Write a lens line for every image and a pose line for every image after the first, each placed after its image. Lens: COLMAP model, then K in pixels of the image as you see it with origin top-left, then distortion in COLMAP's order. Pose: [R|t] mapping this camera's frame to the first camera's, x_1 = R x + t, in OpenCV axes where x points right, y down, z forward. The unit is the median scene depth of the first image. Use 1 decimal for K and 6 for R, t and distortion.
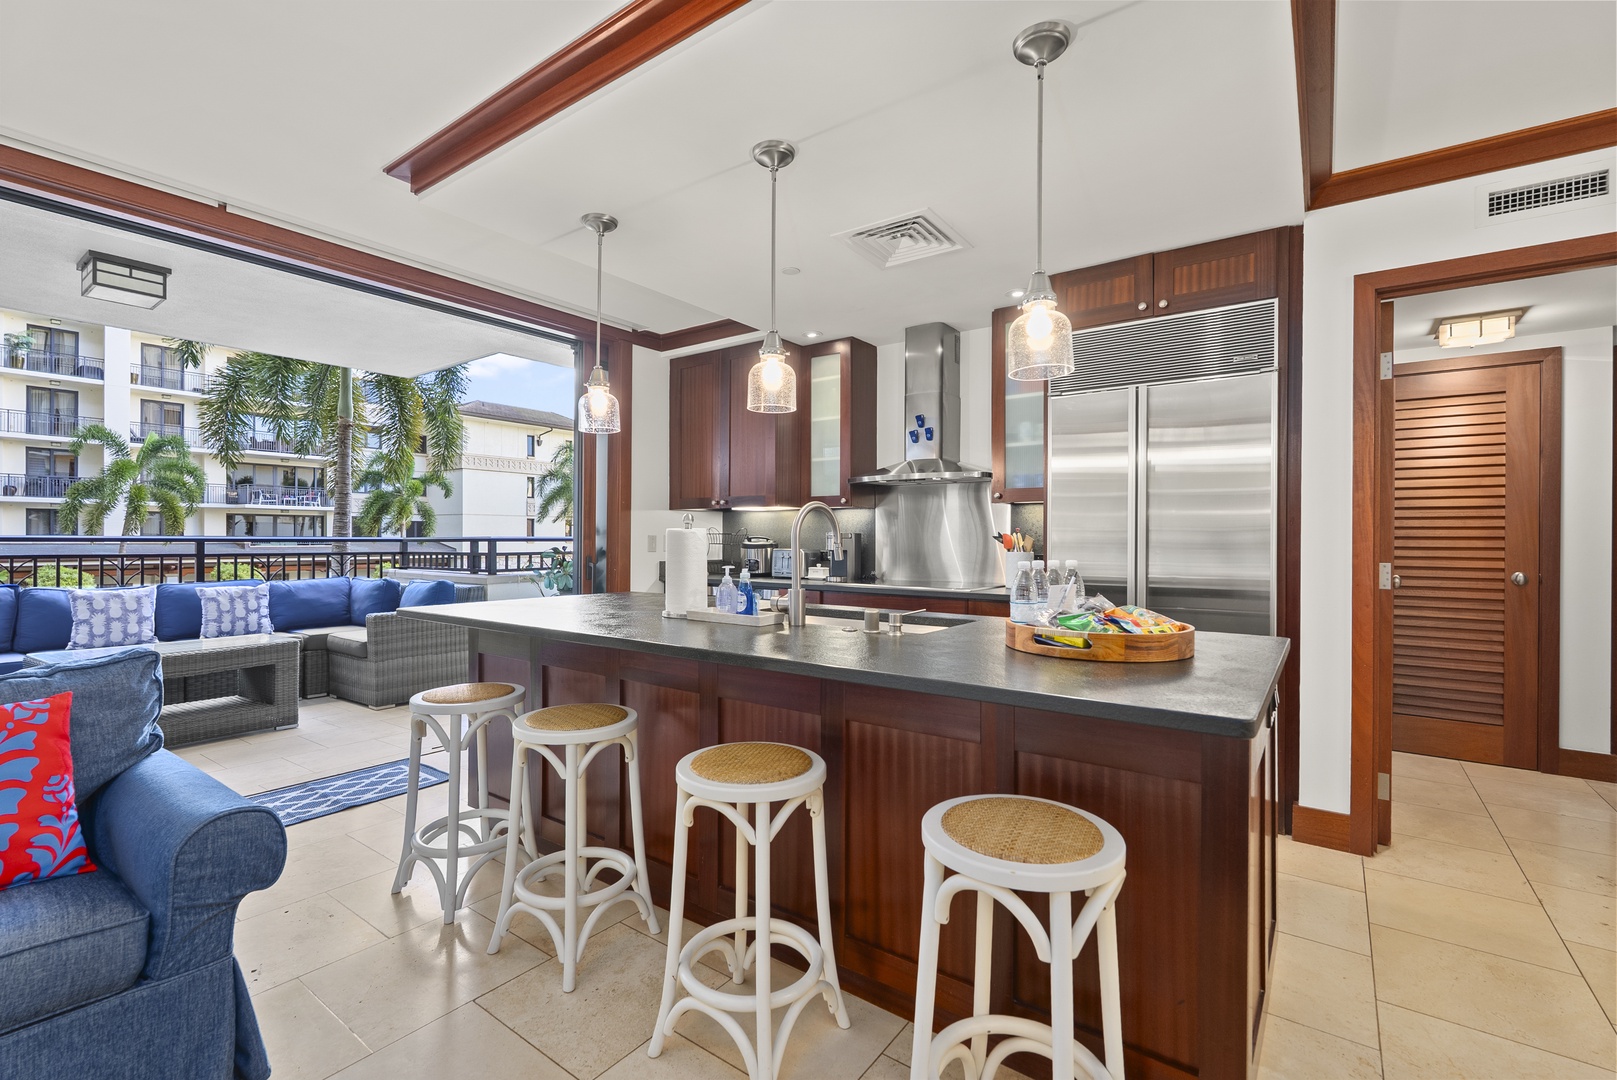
lens RADIAL K [[717.9, 0, 816.1], [0, 717.9, 535.3], [0, 0, 1]] dist [-0.002752, -0.000194]
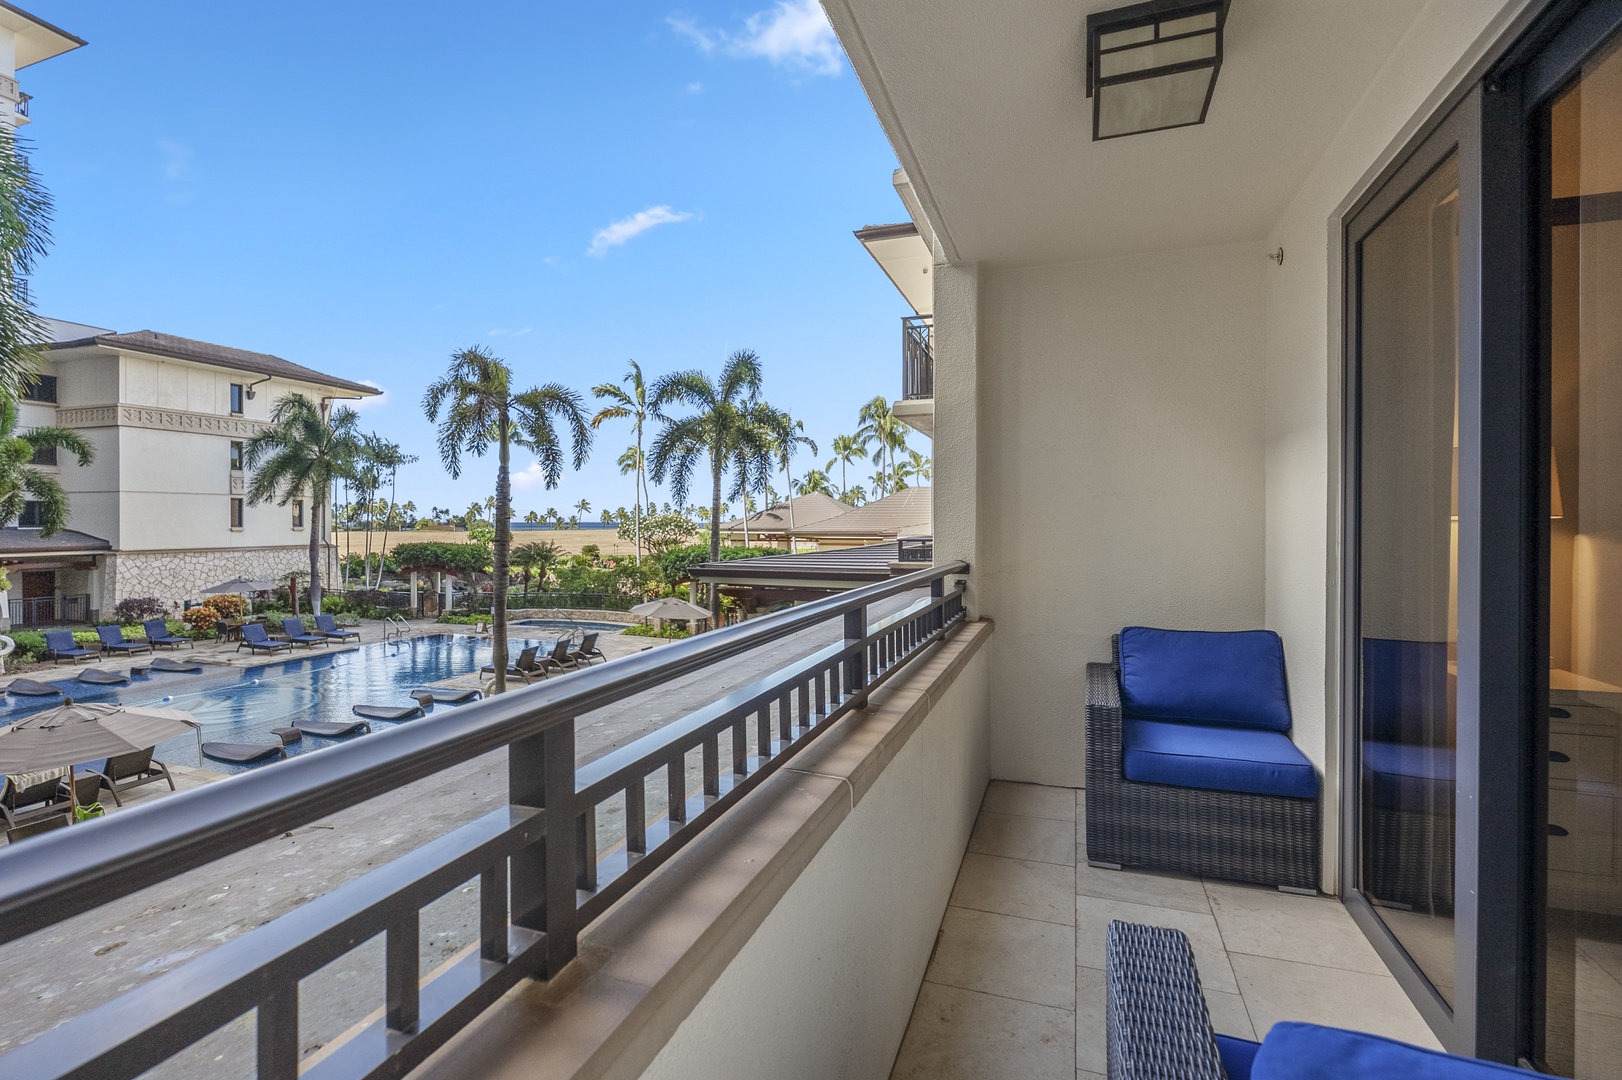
lens RADIAL K [[724.4, 0, 816.0], [0, 724.4, 523.1], [0, 0, 1]] dist [-0.006629, 0.000322]
pose [[0.959714, -0.004713, 0.280939, -0.061304], [0.002227, 0.999956, 0.009167, -0.005600], [-0.280970, -0.008172, 0.959682, 0.203583]]
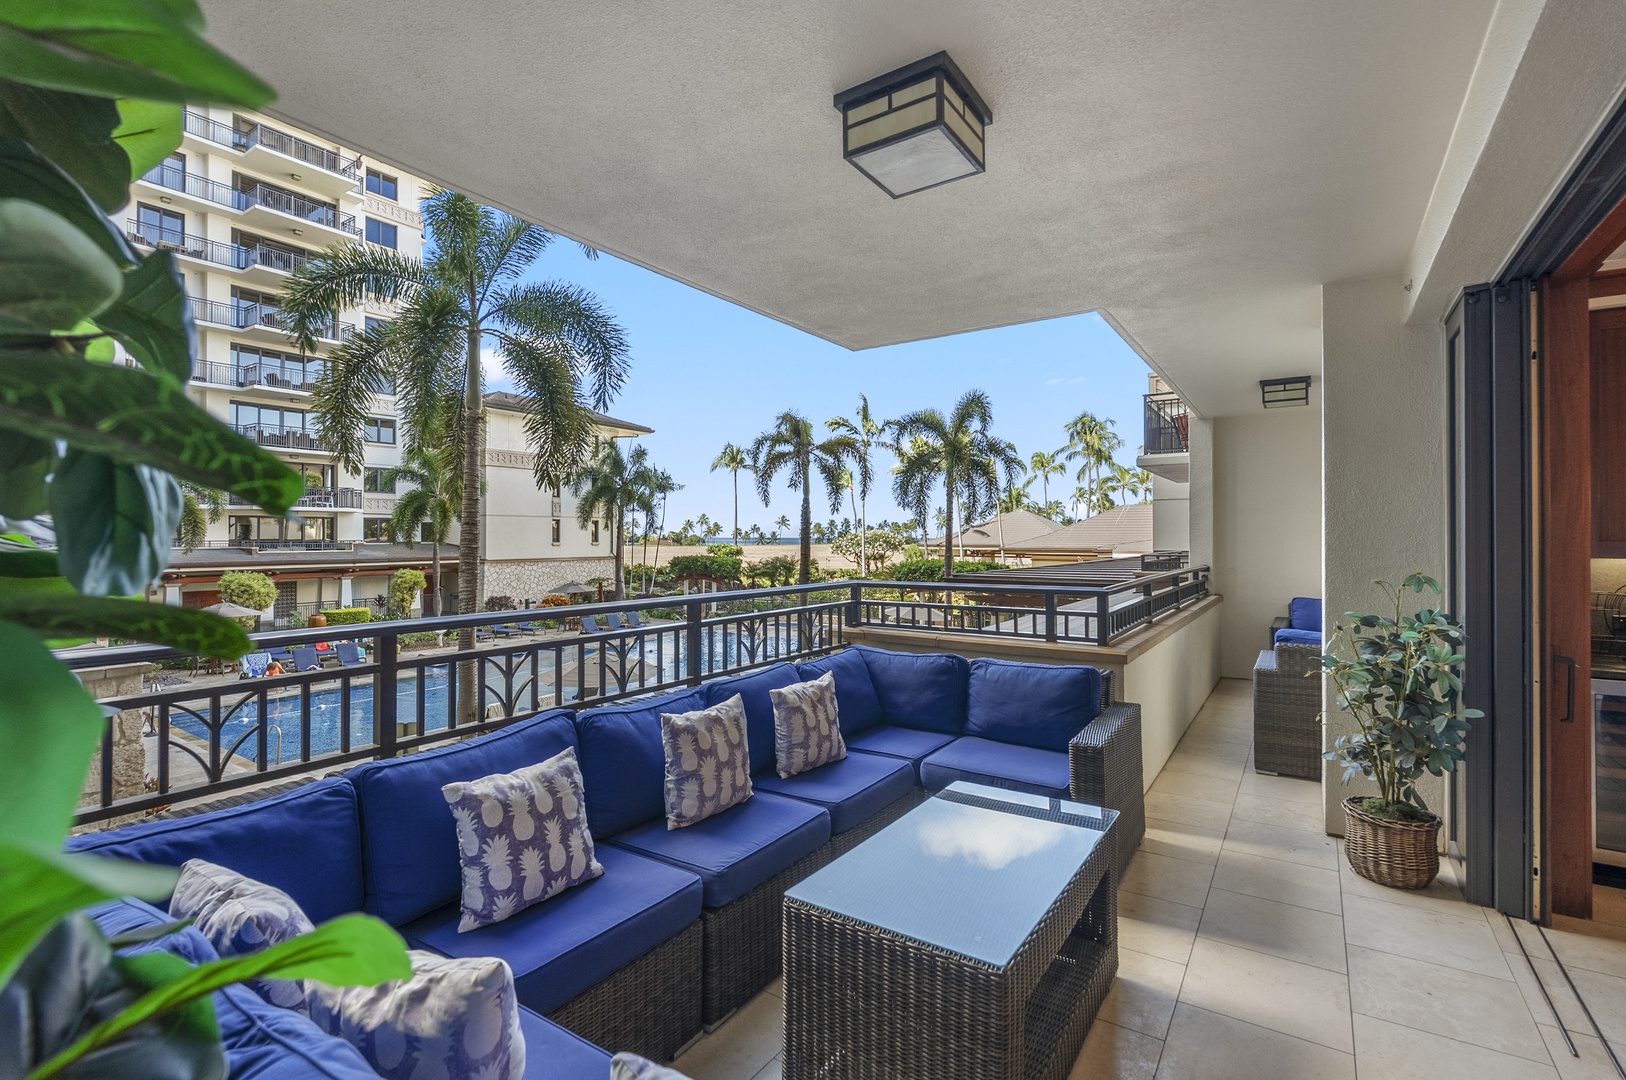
lens RADIAL K [[733.8, 0, 818.2], [0, 733.8, 531.0], [0, 0, 1]] dist [-0.004109, 0.000459]
pose [[0.999368, -0.002759, 0.035435, -0.145177], [0.002810, 0.999995, -0.001371, -0.009919], [-0.035431, 0.001470, 0.999371, 0.066996]]
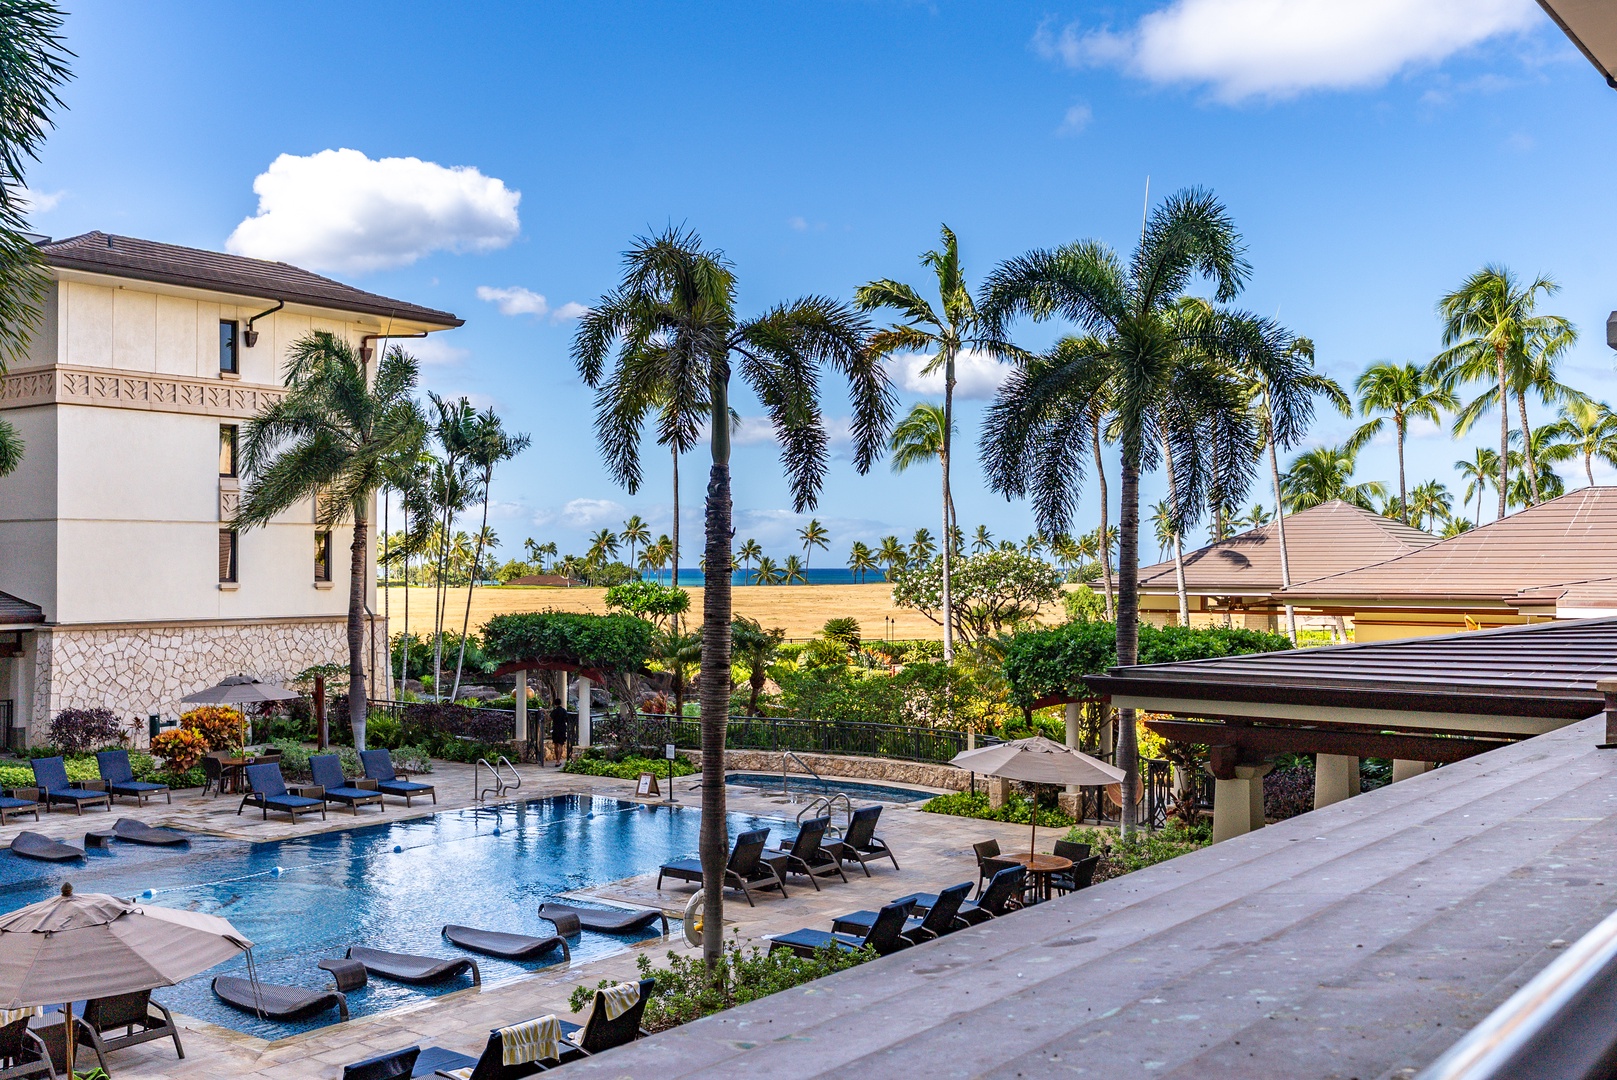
lens RADIAL K [[1598.8, 0, 817.0], [0, 1598.8, 540.0], [0, 0, 1]] dist [-0.003306, 0.001891]
pose [[0.999769, -0.006405, -0.020516, -0.084298], [0.006195, 0.999928, -0.010281, -0.009831], [0.020581, 0.010151, 0.999737, 0.190353]]
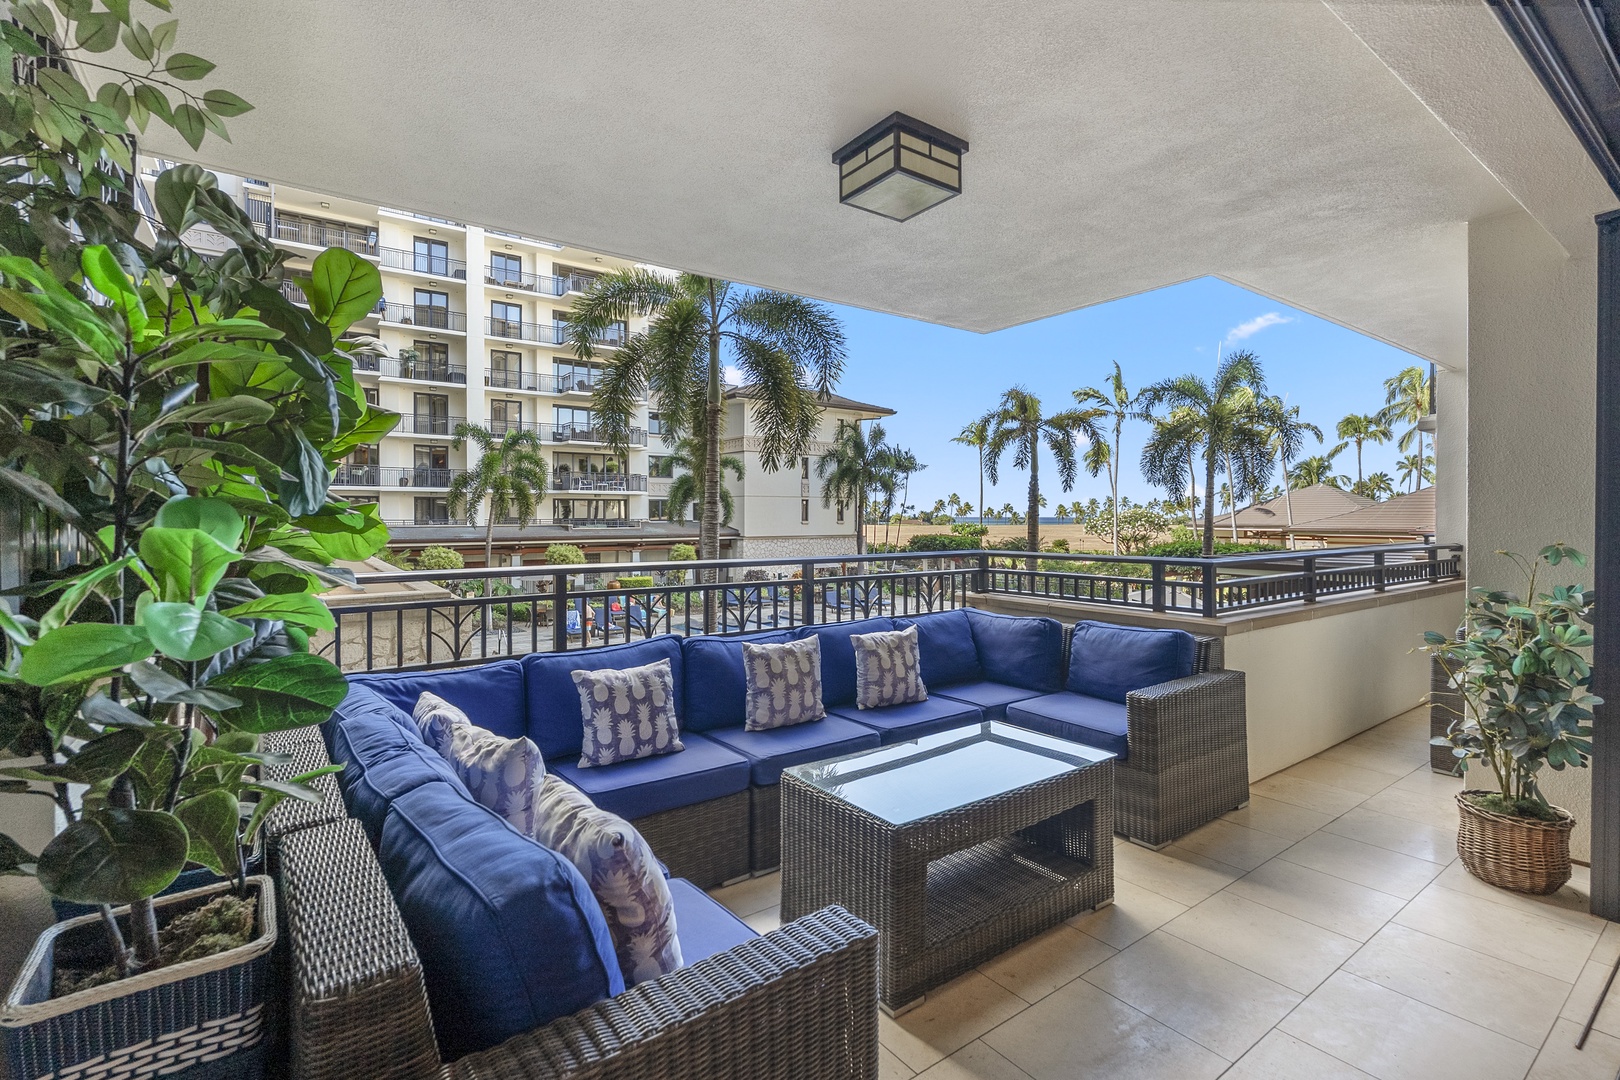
lens RADIAL K [[739.0, 0, 809.4], [0, 739.0, 522.5], [0, 0, 1]] dist [-0.006345, 0.000346]
pose [[0.950154, -0.000684, -0.311780, -0.115954], [0.004918, 0.999906, 0.012792, -0.008190], [0.311742, -0.013688, 0.950068, 0.050563]]
